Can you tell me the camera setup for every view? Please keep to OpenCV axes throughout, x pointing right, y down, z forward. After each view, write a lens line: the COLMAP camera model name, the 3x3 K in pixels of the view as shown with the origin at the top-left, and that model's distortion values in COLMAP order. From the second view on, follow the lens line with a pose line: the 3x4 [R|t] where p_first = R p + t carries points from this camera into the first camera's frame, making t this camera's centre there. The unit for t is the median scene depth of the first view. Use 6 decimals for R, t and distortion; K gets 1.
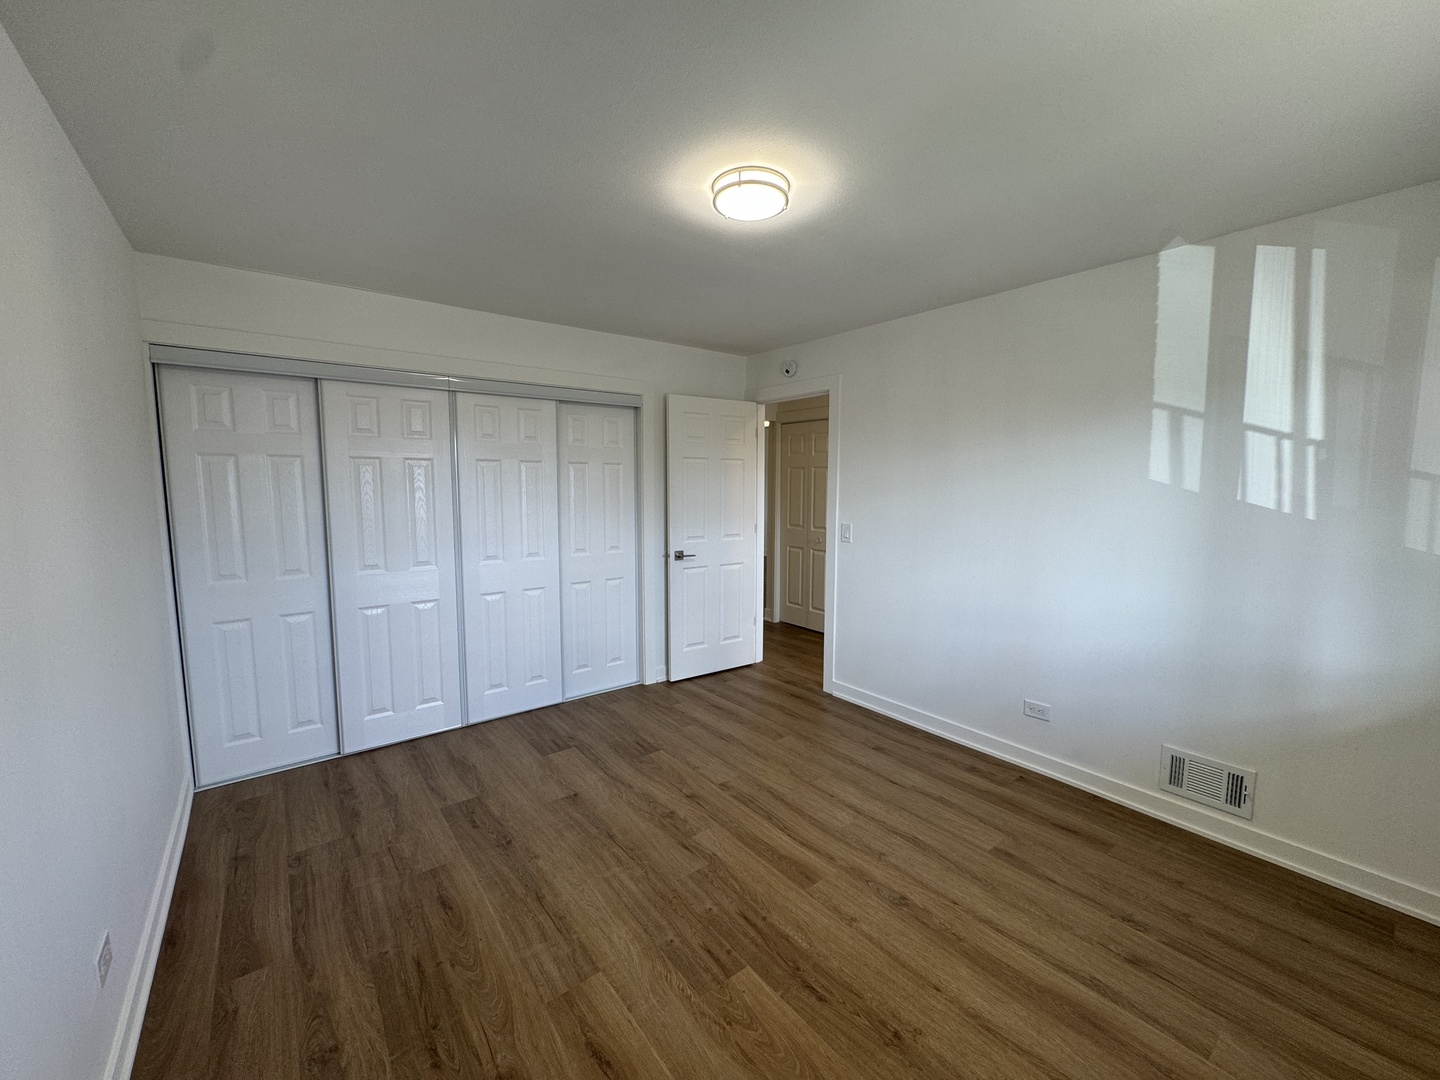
lens RADIAL K [[575.7, 0, 725.5], [0, 575.7, 537.2], [0, 0, 1]] dist [0.000715, 0.000103]
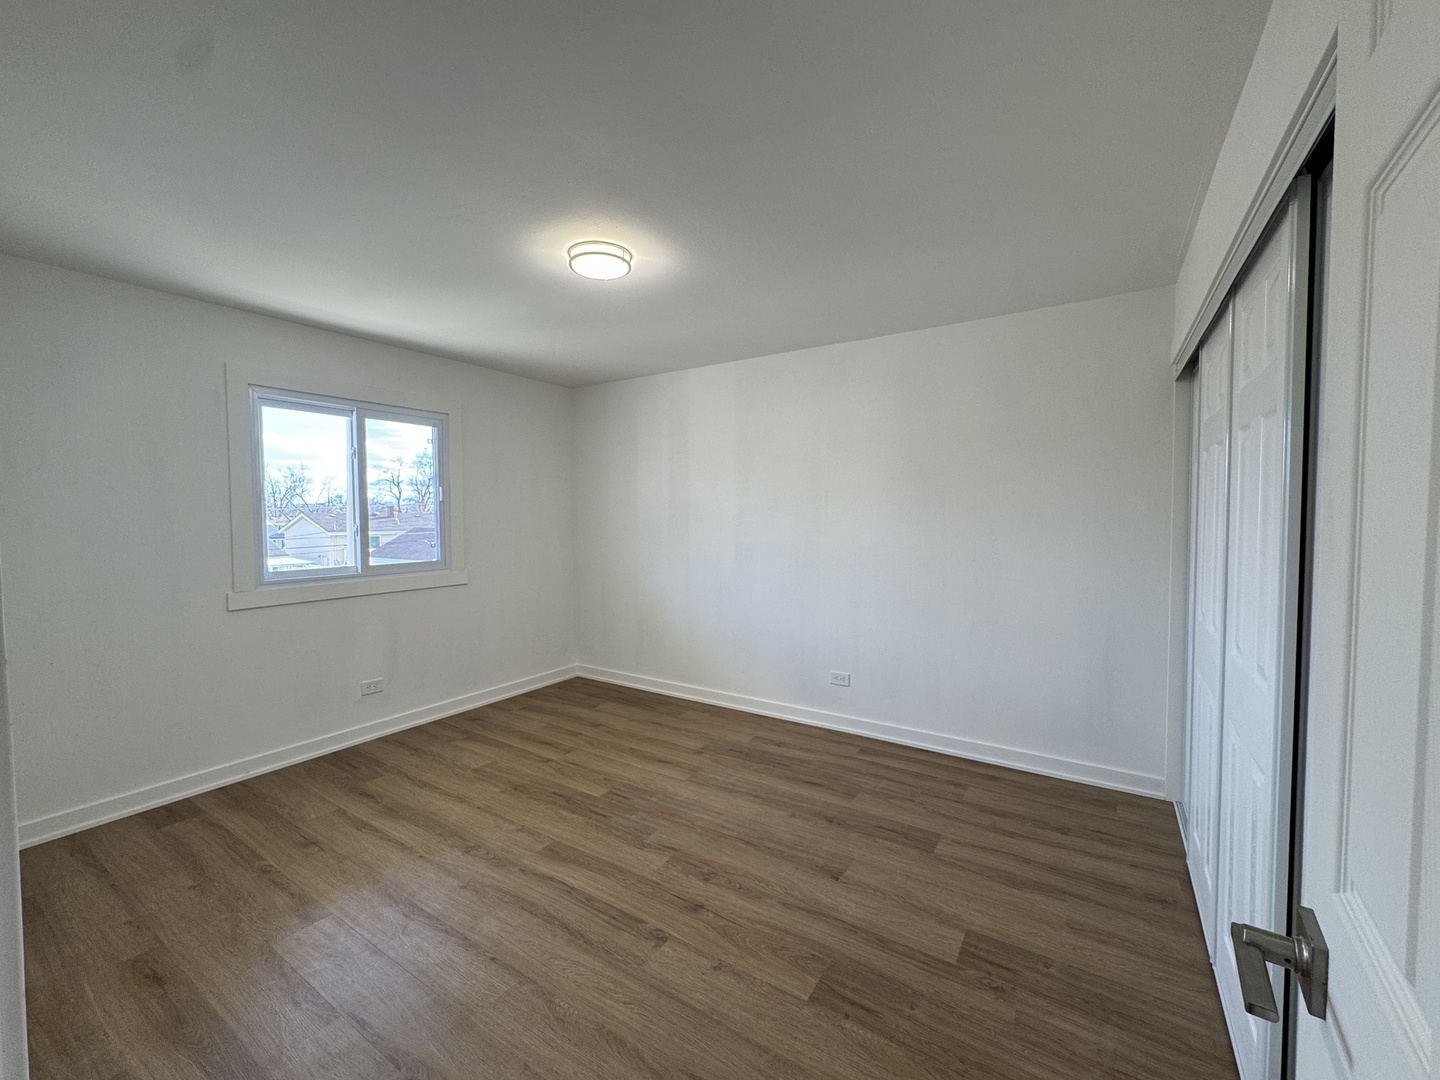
lens RADIAL K [[575.7, 0, 725.5], [0, 575.7, 537.2], [0, 0, 1]] dist [0.000715, 0.000103]
pose [[-0.946093, 0.015859, -0.323508, 0.164747], [-0.028411, 0.990887, 0.131664, -0.150795], [0.322648, 0.133757, -0.937020, 1.951486]]
